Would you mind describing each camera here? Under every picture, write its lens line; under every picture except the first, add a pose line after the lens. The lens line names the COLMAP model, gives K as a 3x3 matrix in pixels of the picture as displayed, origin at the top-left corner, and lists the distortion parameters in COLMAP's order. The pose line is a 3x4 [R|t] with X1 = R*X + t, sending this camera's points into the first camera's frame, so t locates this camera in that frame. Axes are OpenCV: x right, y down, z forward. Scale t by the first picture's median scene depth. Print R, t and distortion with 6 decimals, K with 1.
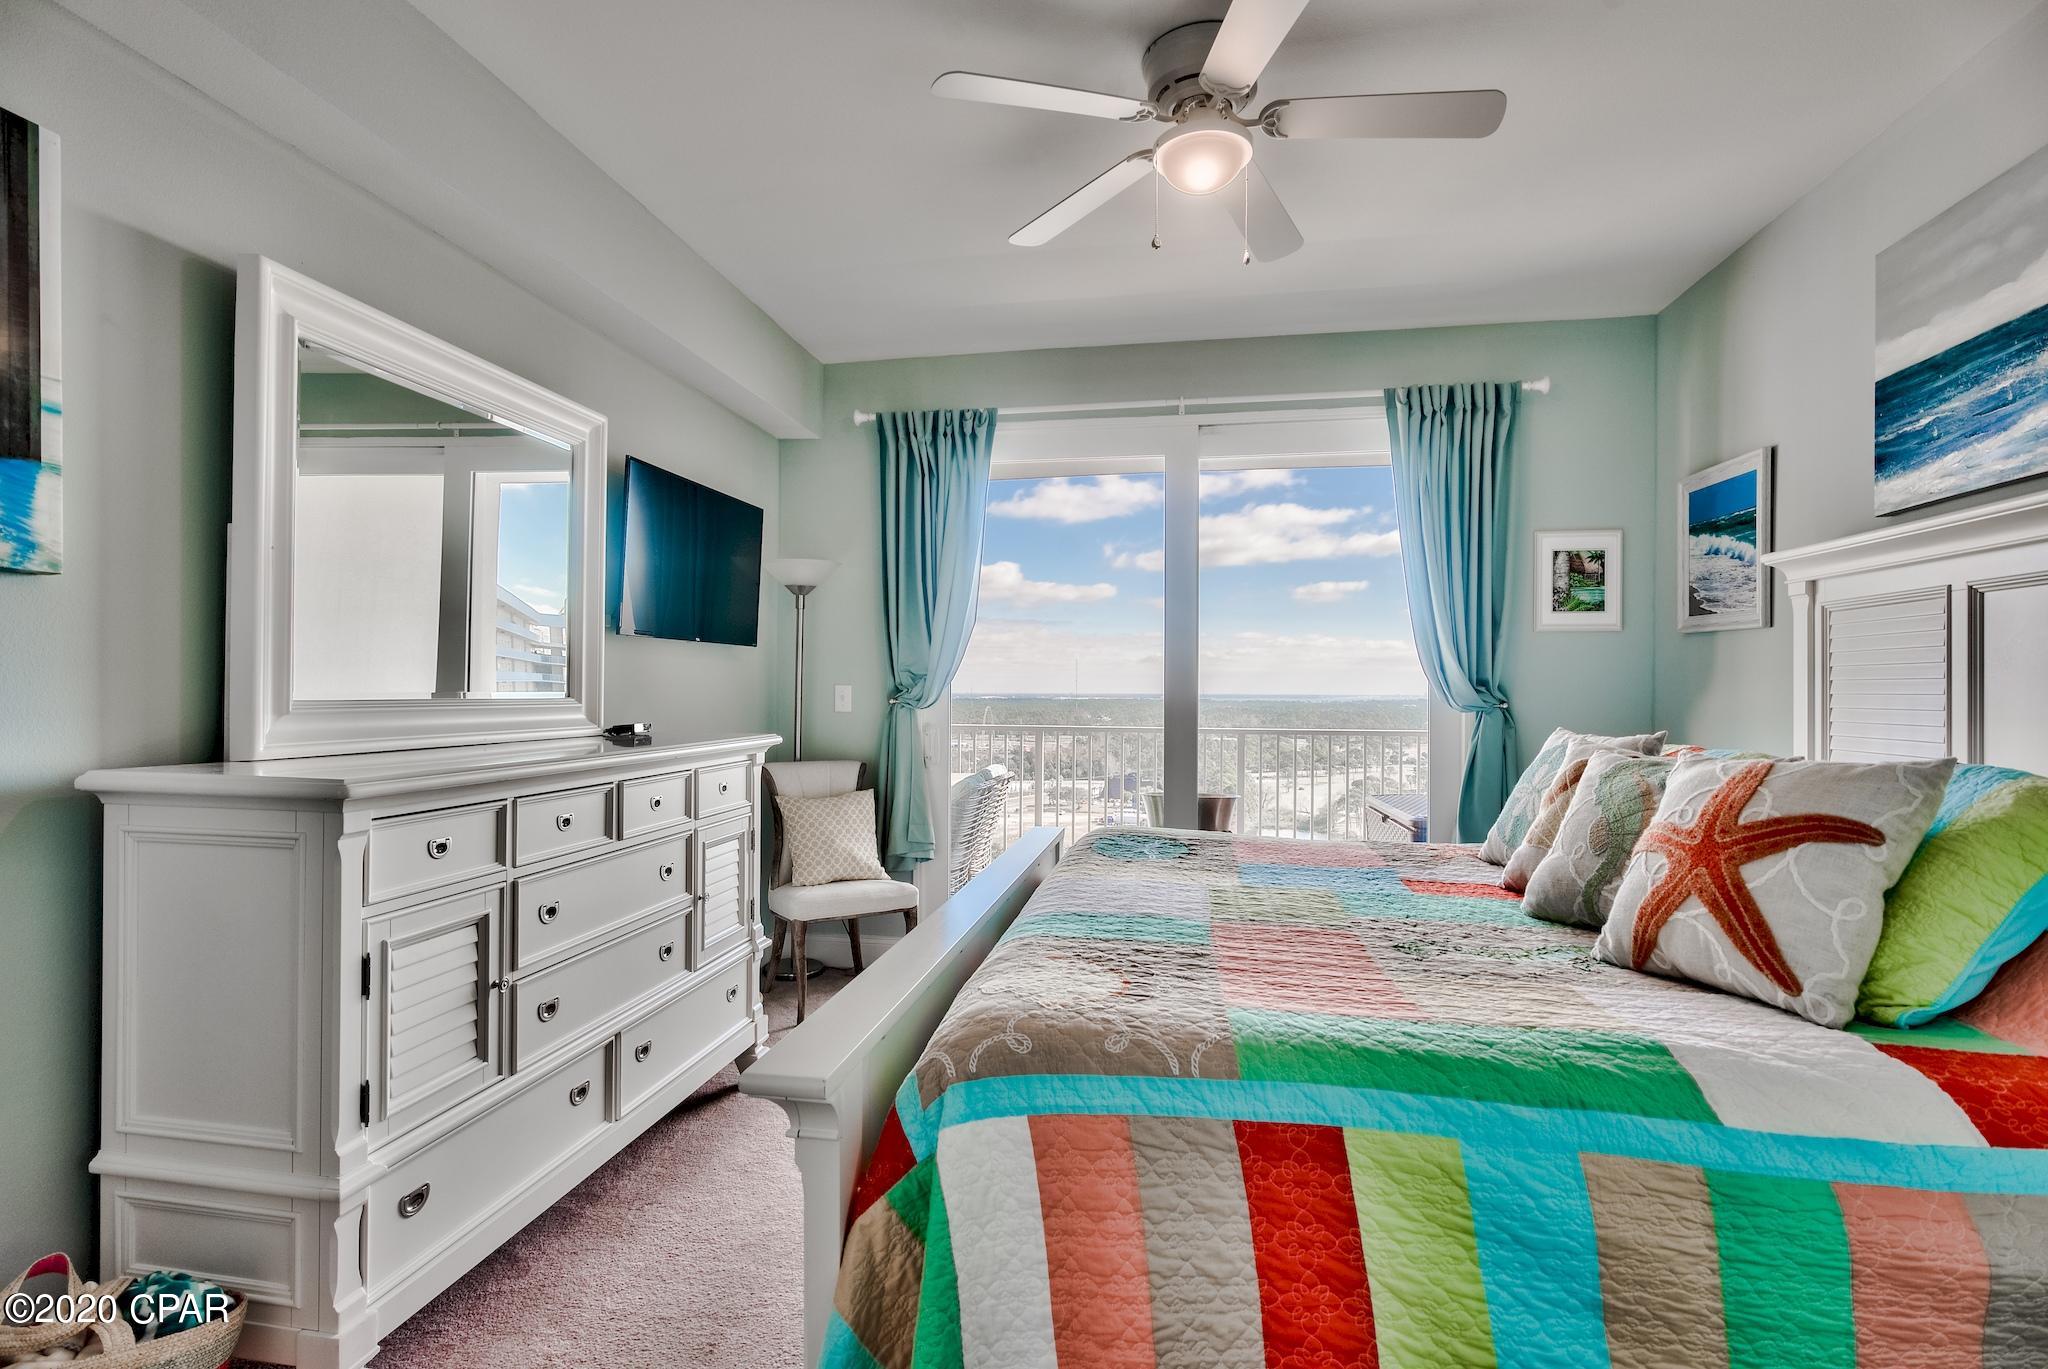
lens RADIAL K [[1025.9, 0, 1043.5], [0, 1025.9, 688.9], [0, 0, 1]] dist [-0.004995, 0.000611]
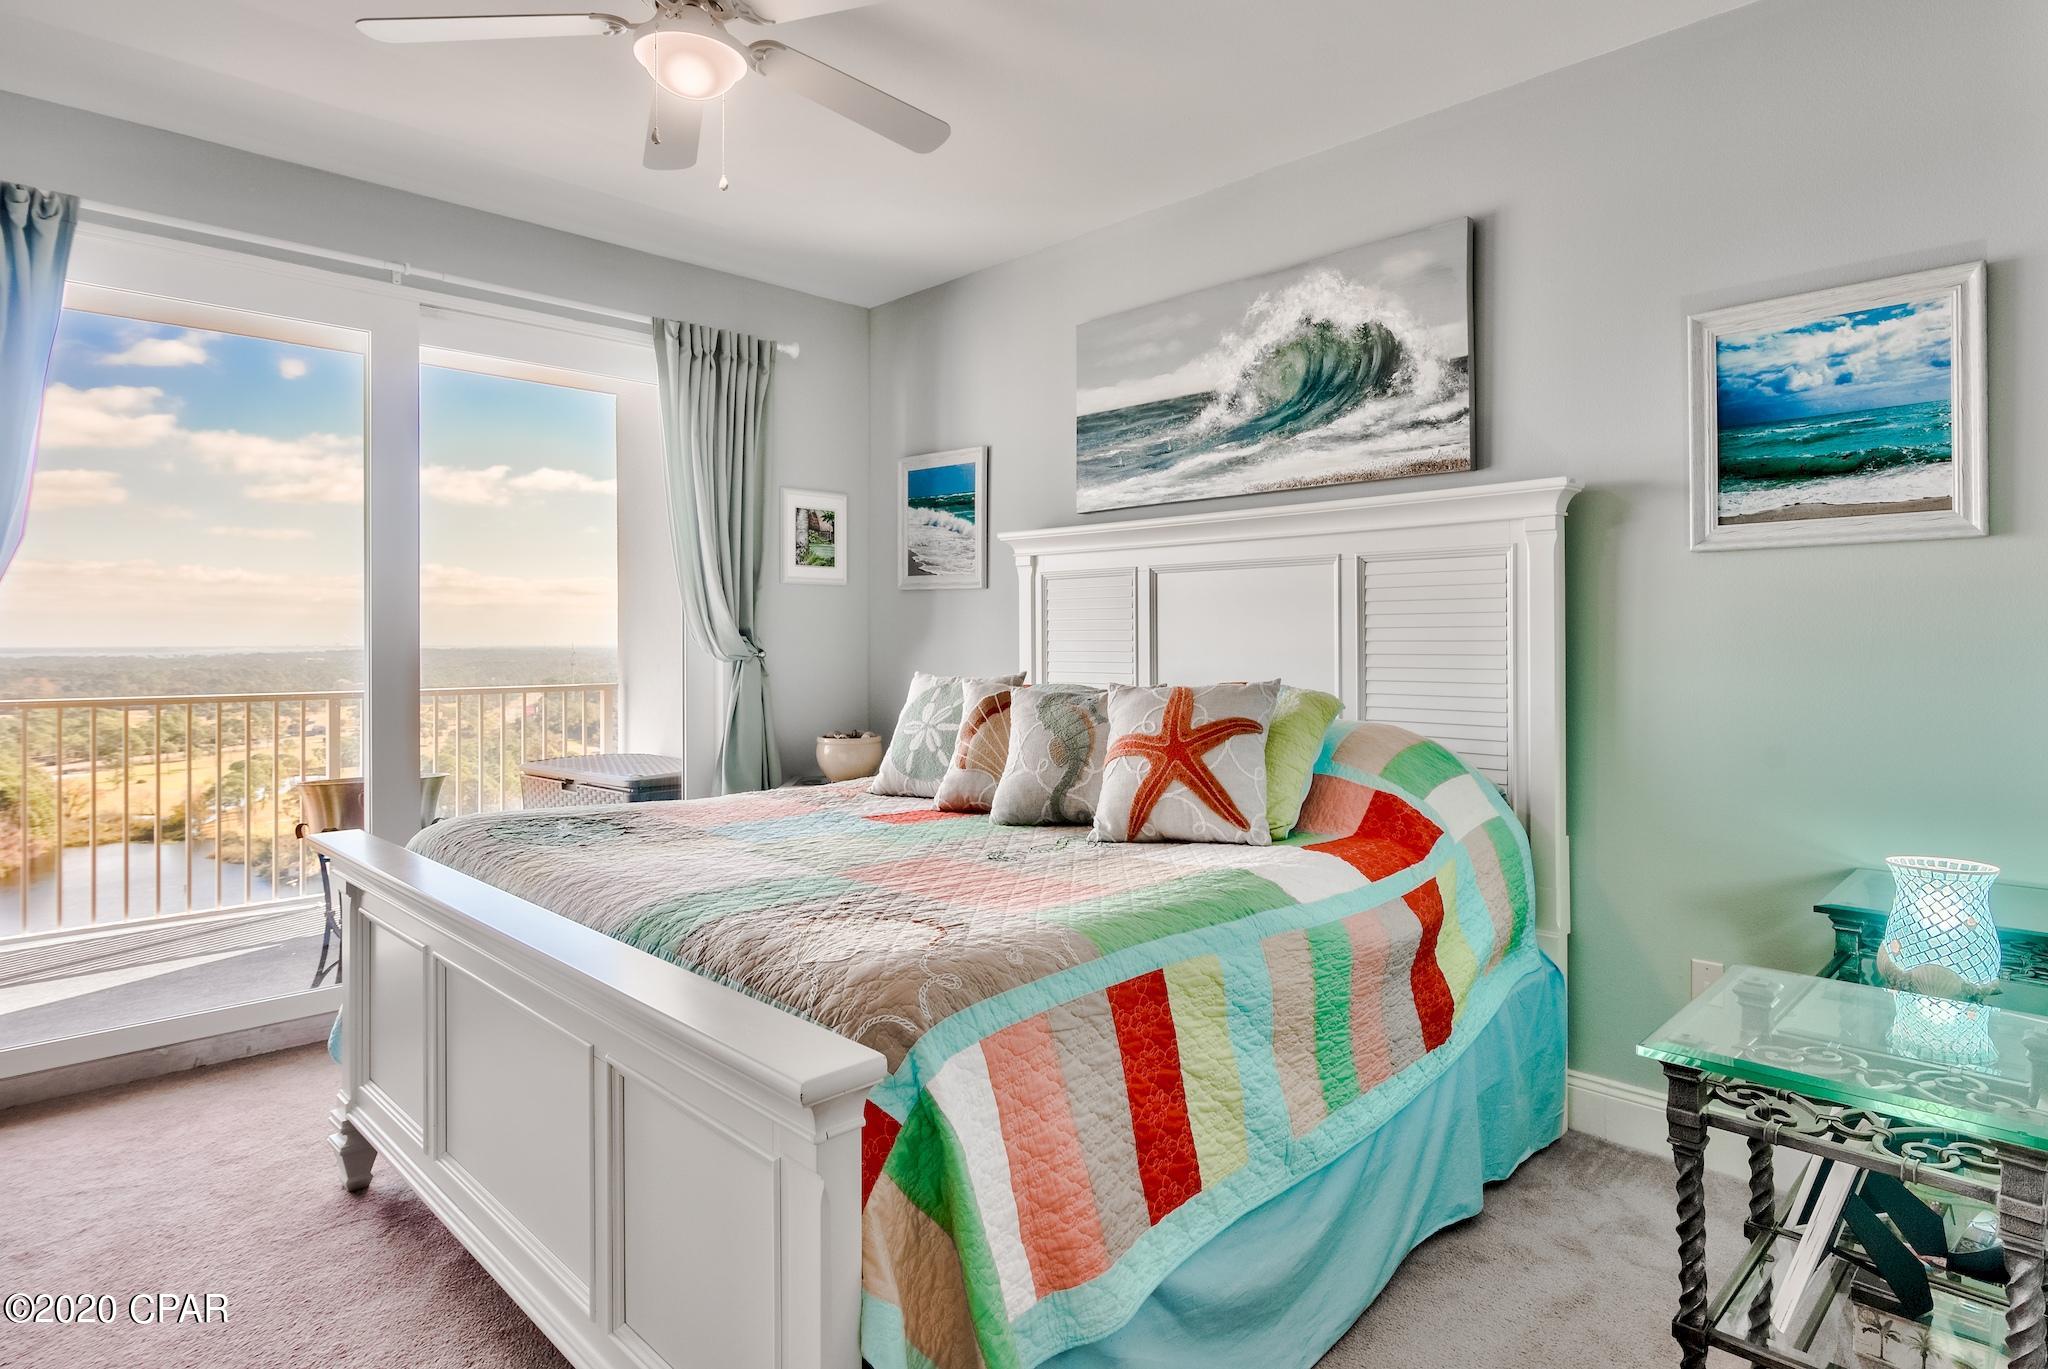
lens RADIAL K [[1090.2, 0, 1193.8], [0, 1090.2, 635.3], [0, 0, 1]] dist [-0.003403, -0.002348]
pose [[0.520476, -0.001709, 0.853874, -0.373744], [0.003245, 0.999995, 0.000024, -0.002175], [-0.853870, 0.002759, 0.520479, 0.094293]]
